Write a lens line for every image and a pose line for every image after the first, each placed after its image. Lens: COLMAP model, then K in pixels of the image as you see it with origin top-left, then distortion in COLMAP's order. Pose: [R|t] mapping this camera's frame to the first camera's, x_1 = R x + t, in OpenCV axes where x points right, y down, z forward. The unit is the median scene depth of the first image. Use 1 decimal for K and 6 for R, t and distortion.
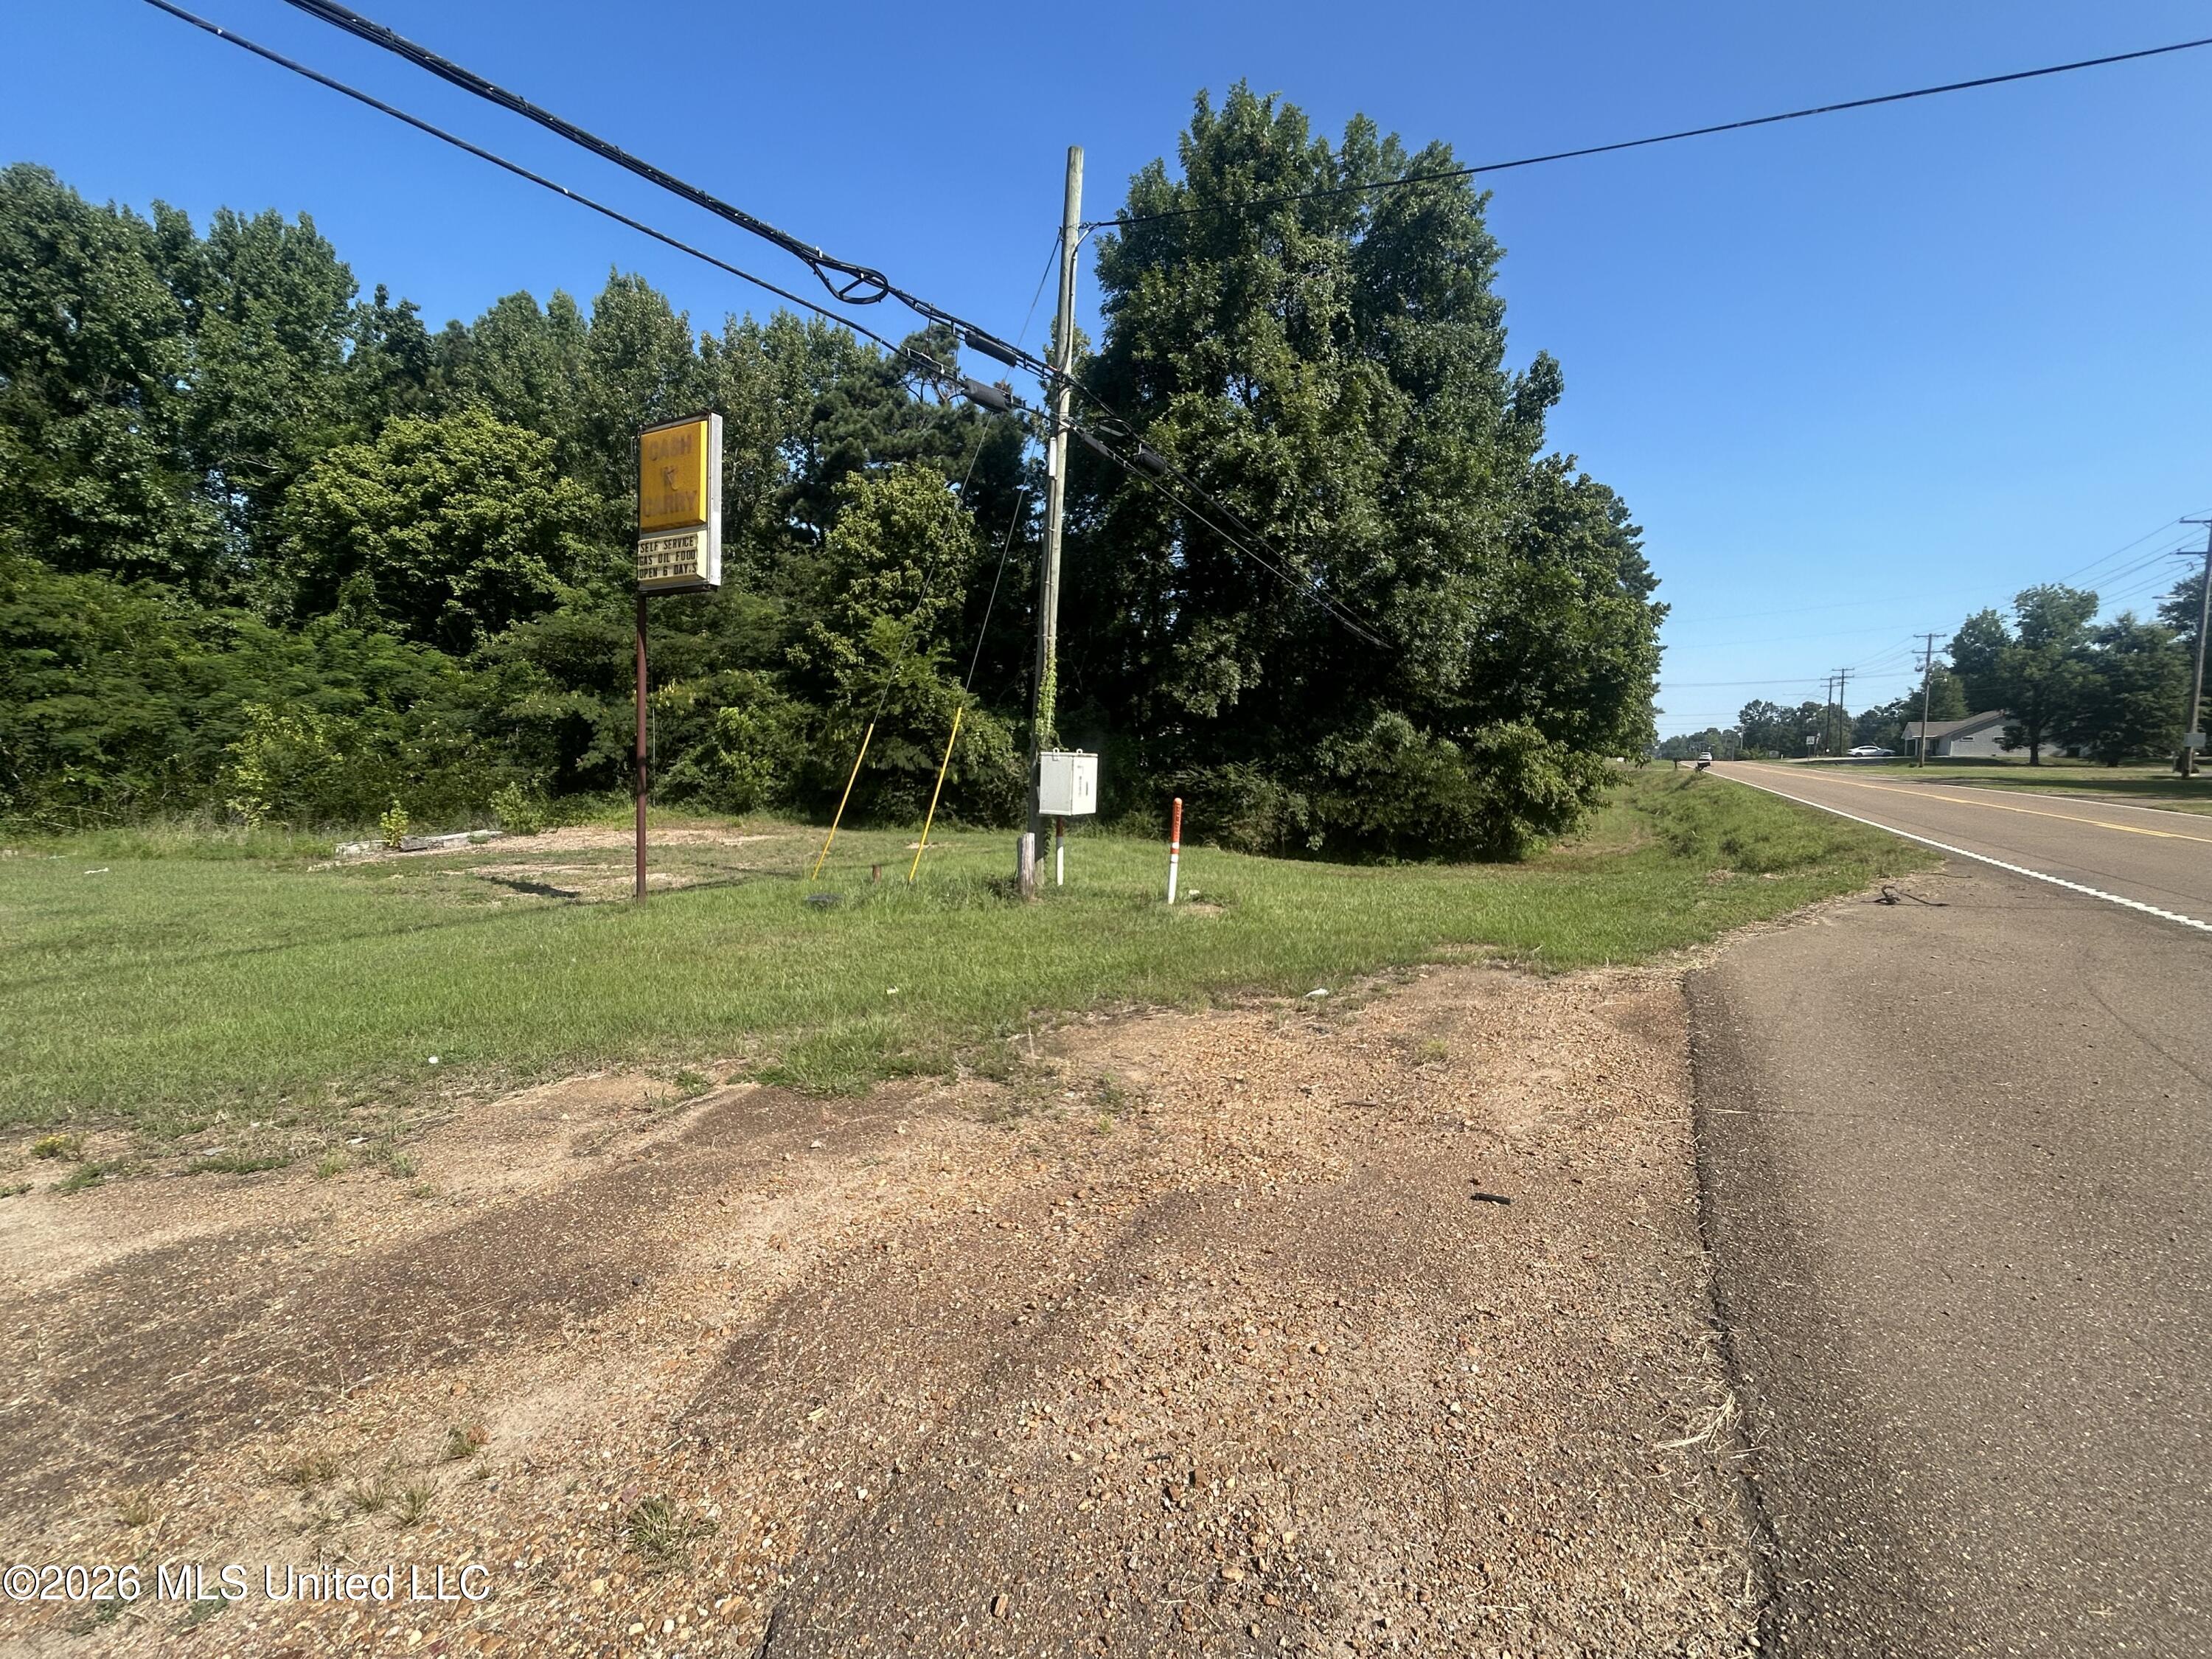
lens RADIAL K [[959.5, 0, 1101.1], [0, 959.5, 824.8], [0, 0, 1]] dist [-0.001482, 0.001356]
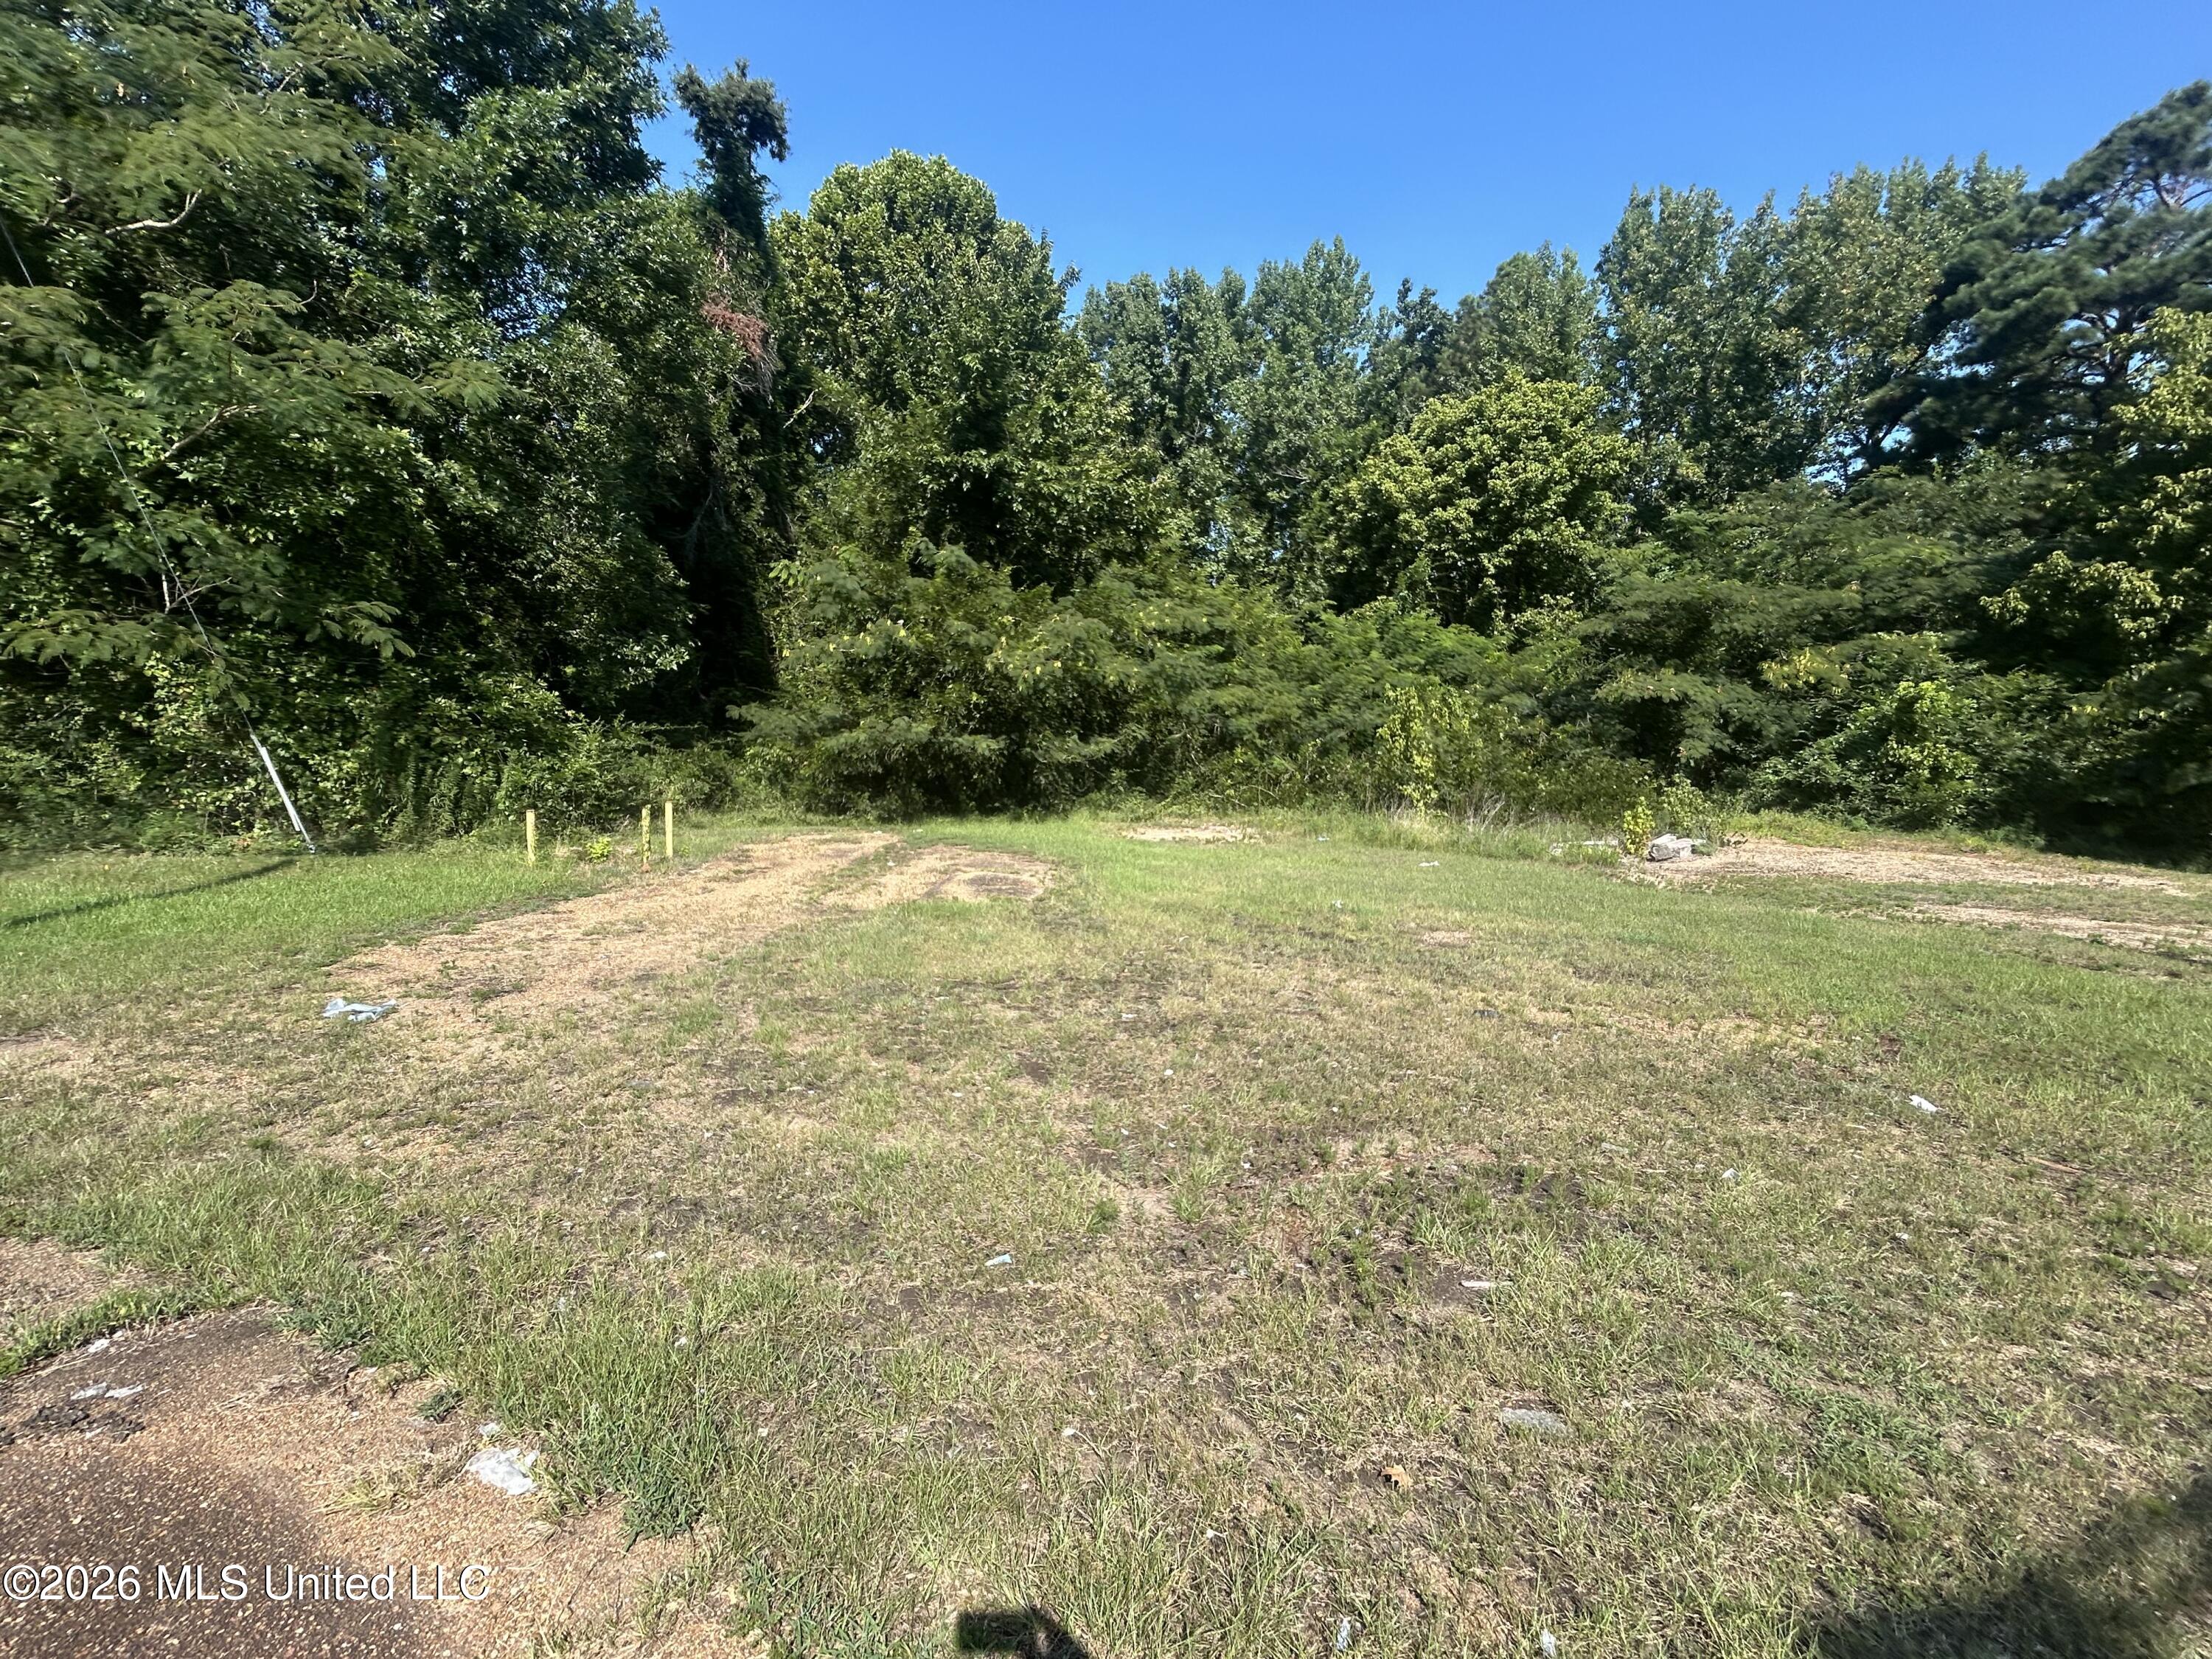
lens RADIAL K [[959.5, 0, 1110.5], [0, 959.5, 829.4], [0, 0, 1]] dist [-0.001482, 0.001356]
pose [[0.740498, 0.073101, -0.668072, -0.603157], [-0.065614, 0.997182, 0.036385, 0.002001], [0.668848, 0.016892, 0.743207, 0.113110]]
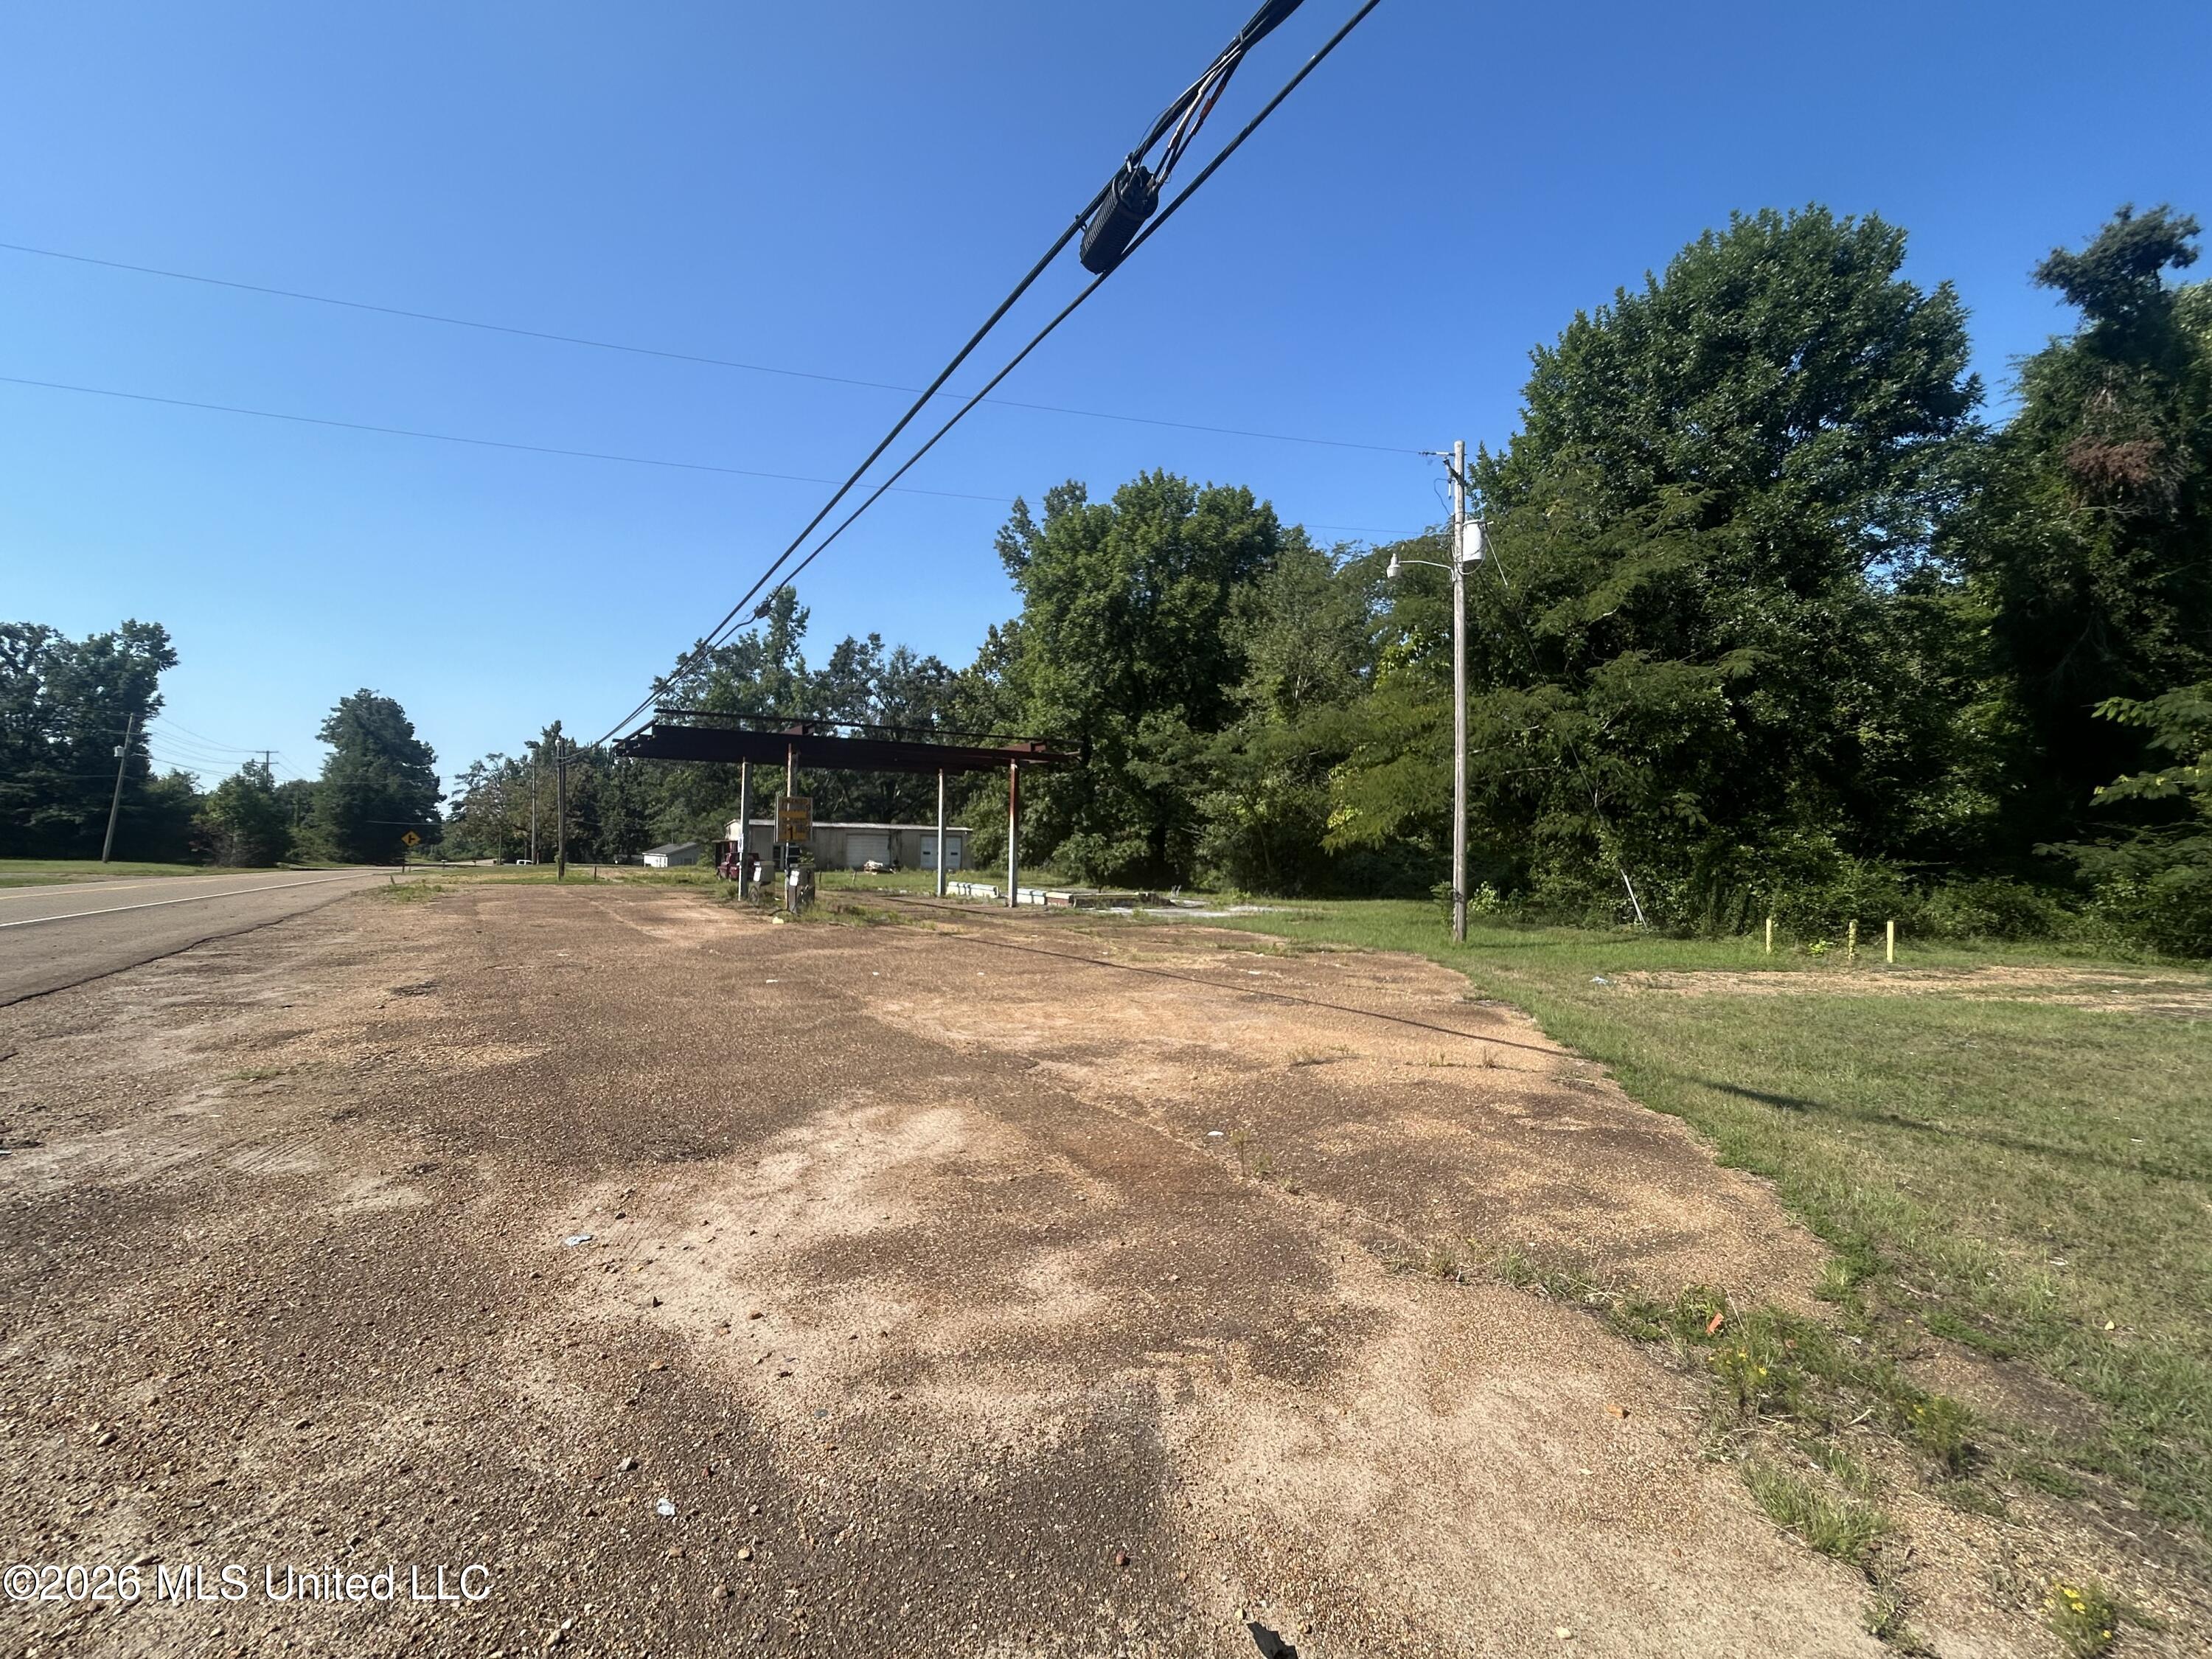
lens RADIAL K [[959.5, 0, 1102.9], [0, 959.5, 831.7], [0, 0, 1]] dist [-0.001482, 0.001356]
pose [[-0.473157, -0.028350, -0.880522, -0.099855], [-0.079678, 0.996763, 0.010723, -0.006584], [0.877367, 0.075232, -0.473885, 0.192157]]
